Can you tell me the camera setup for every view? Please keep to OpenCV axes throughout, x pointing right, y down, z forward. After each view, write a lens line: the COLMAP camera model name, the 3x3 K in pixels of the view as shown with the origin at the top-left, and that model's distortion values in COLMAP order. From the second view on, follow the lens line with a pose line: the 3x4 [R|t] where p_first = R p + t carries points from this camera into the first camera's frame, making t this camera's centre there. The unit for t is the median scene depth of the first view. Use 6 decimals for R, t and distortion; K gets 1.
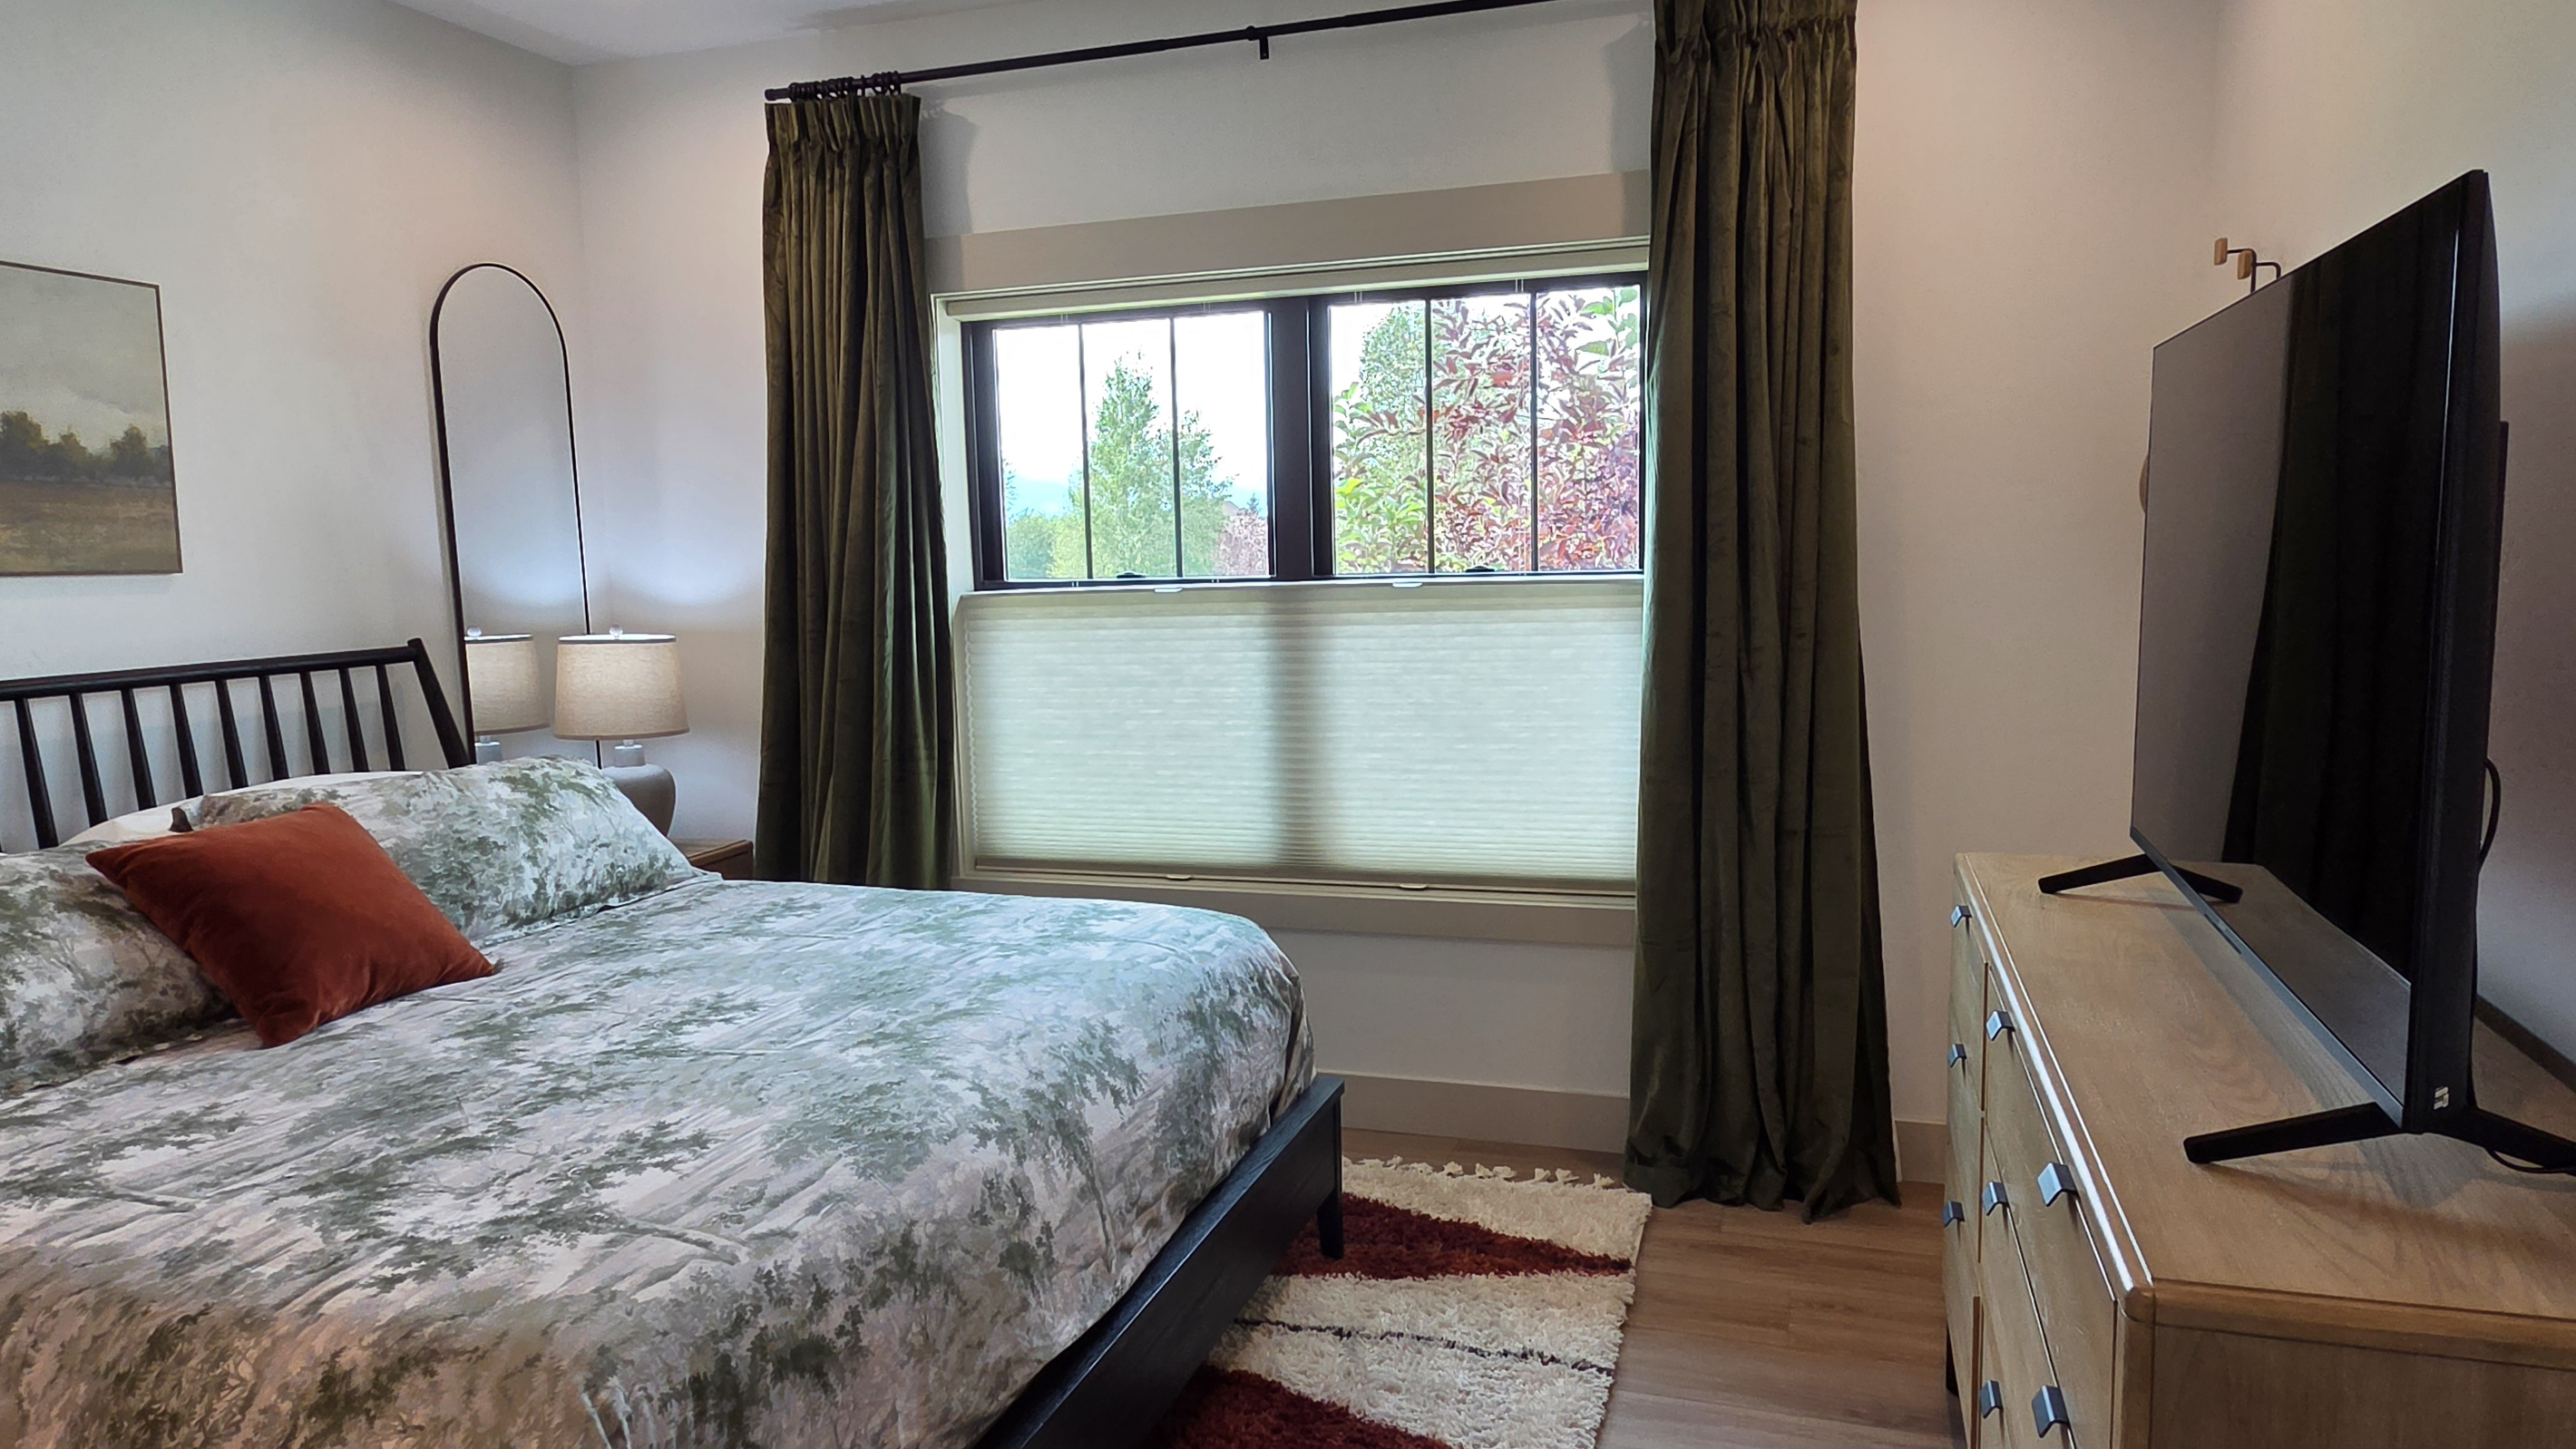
lens RADIAL K [[1632.7, 0, 1289.0], [0, 1632.7, 739.3], [0, 0, 1]] dist [-0.000923, -0.001230]
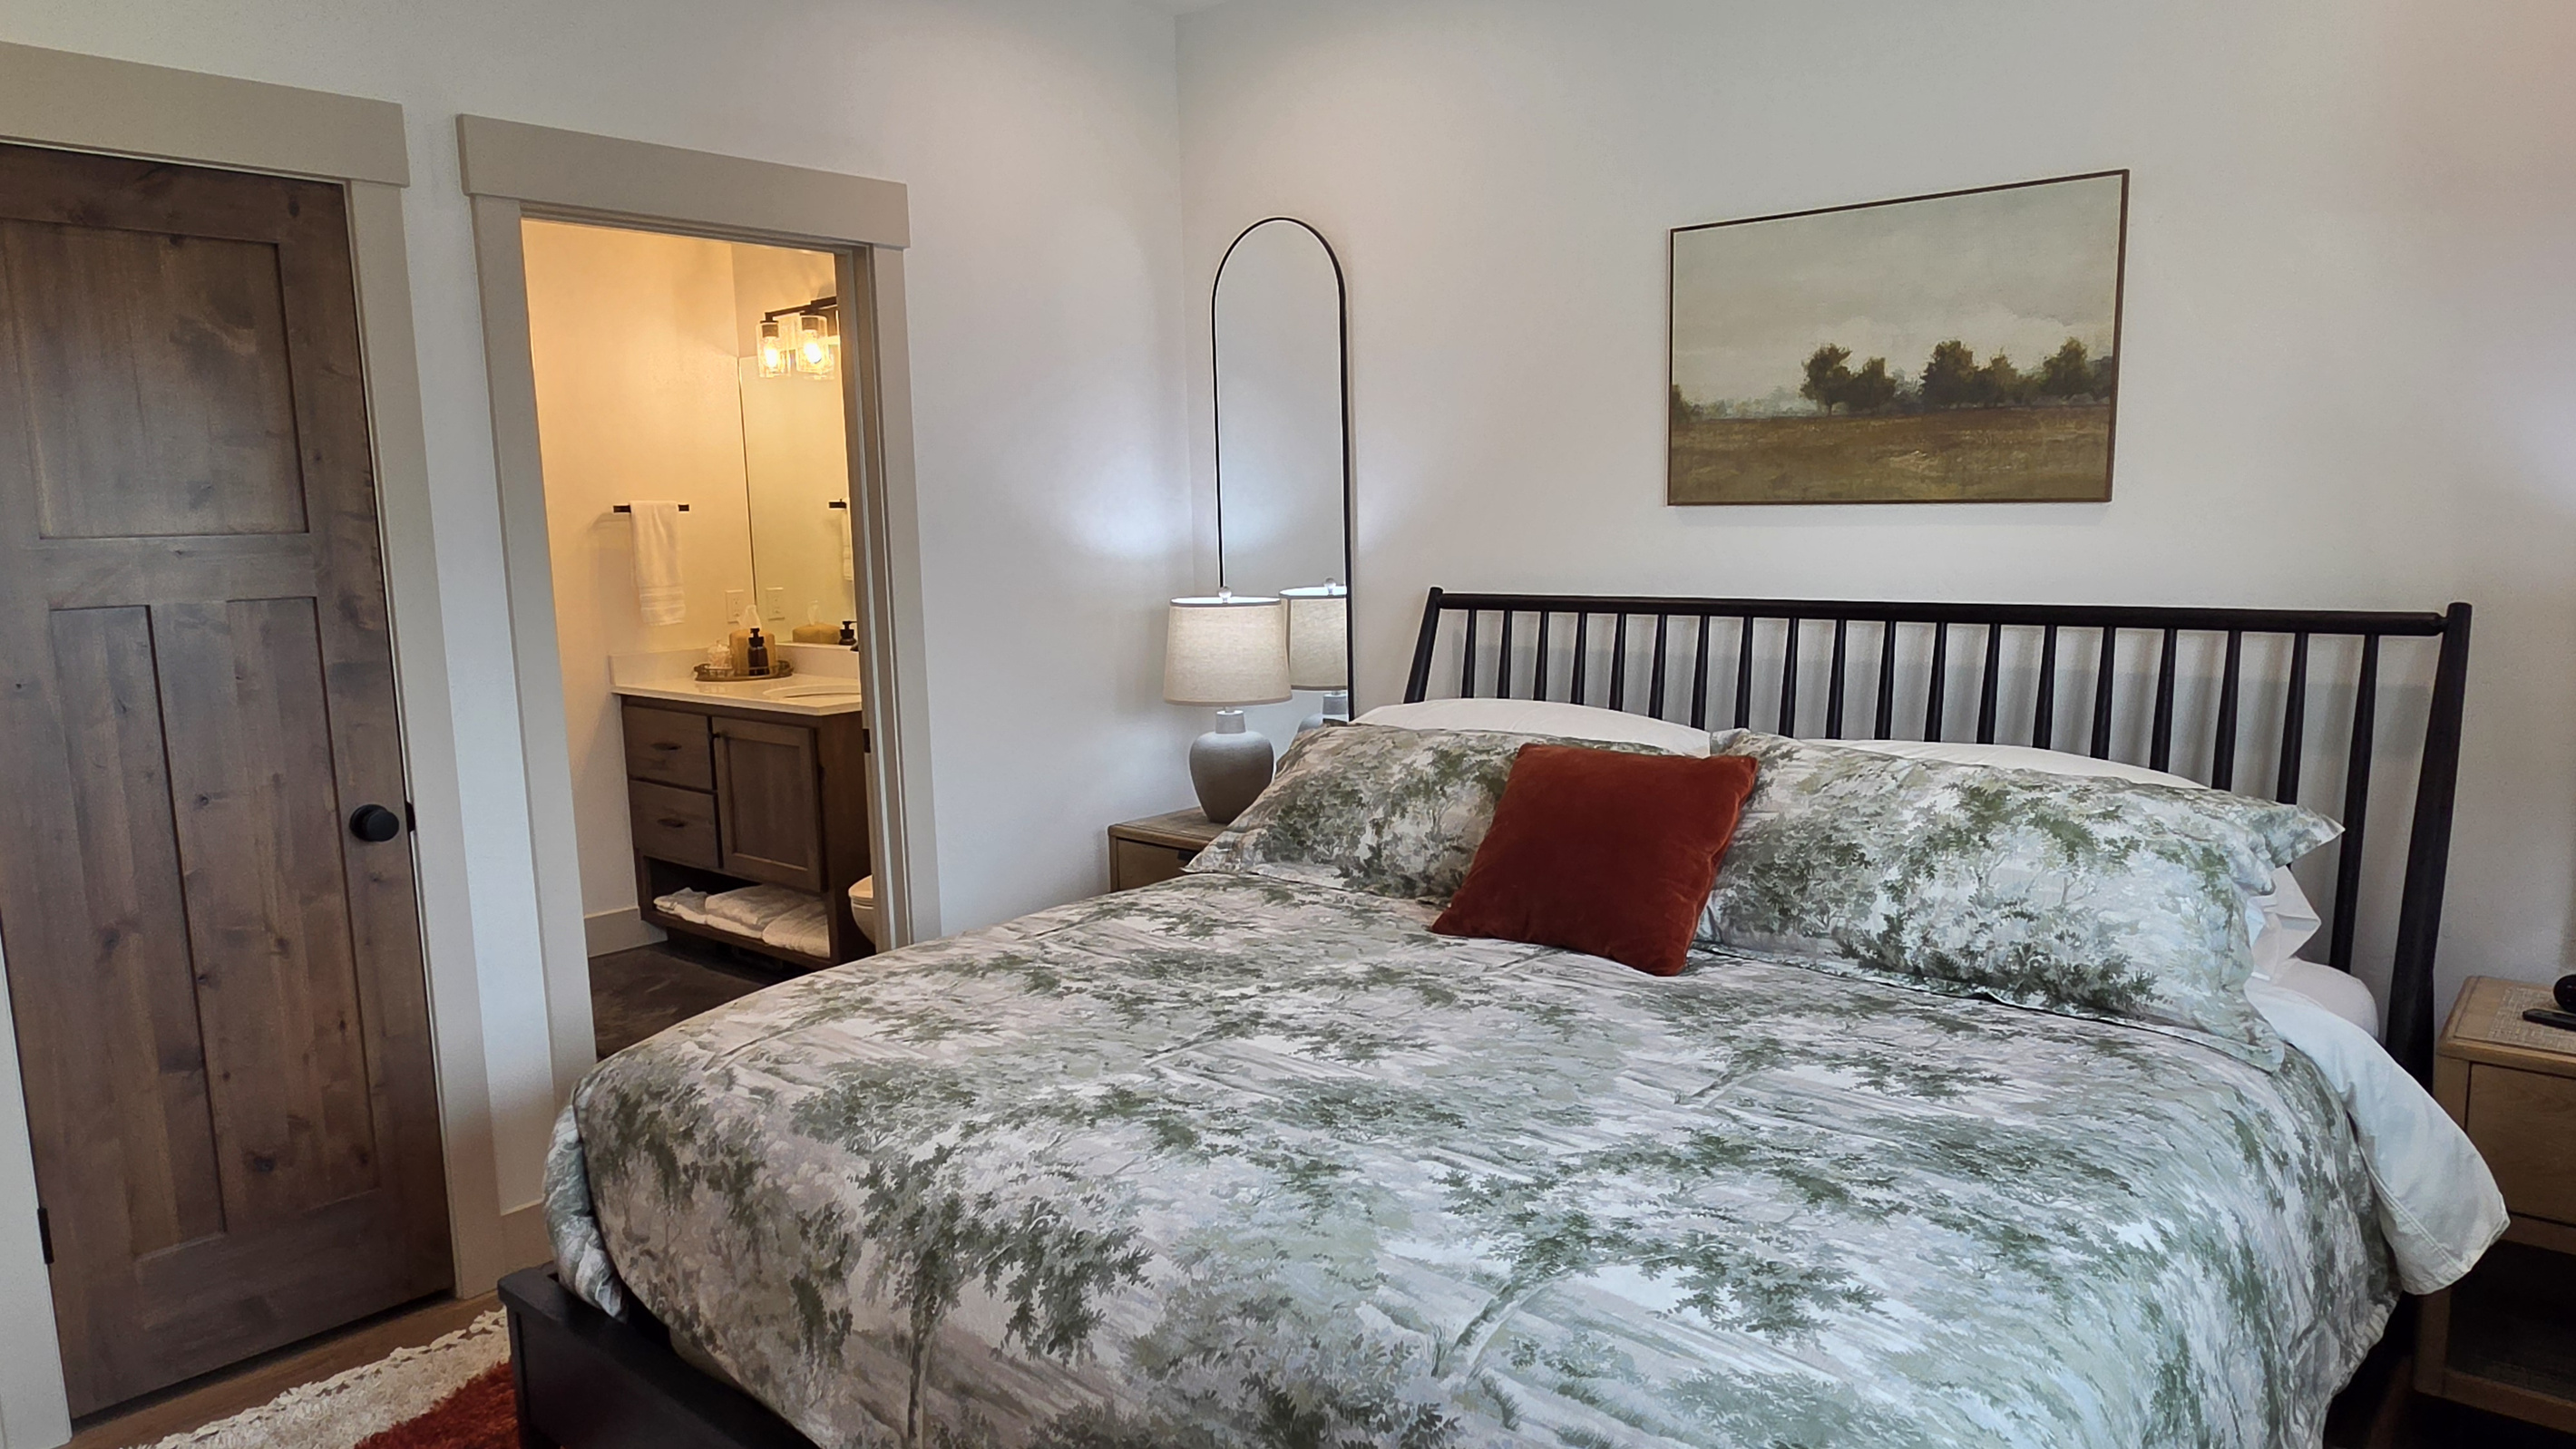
lens RADIAL K [[1632.7, 0, 1289.0], [0, 1632.7, 739.3], [0, 0, 1]] dist [-0.000923, -0.001230]
pose [[-0.390865, 0.160999, -0.906258, 0.405814], [-0.079921, 0.974929, 0.207668, -0.161868], [0.916972, 0.153599, -0.368198, 1.218979]]
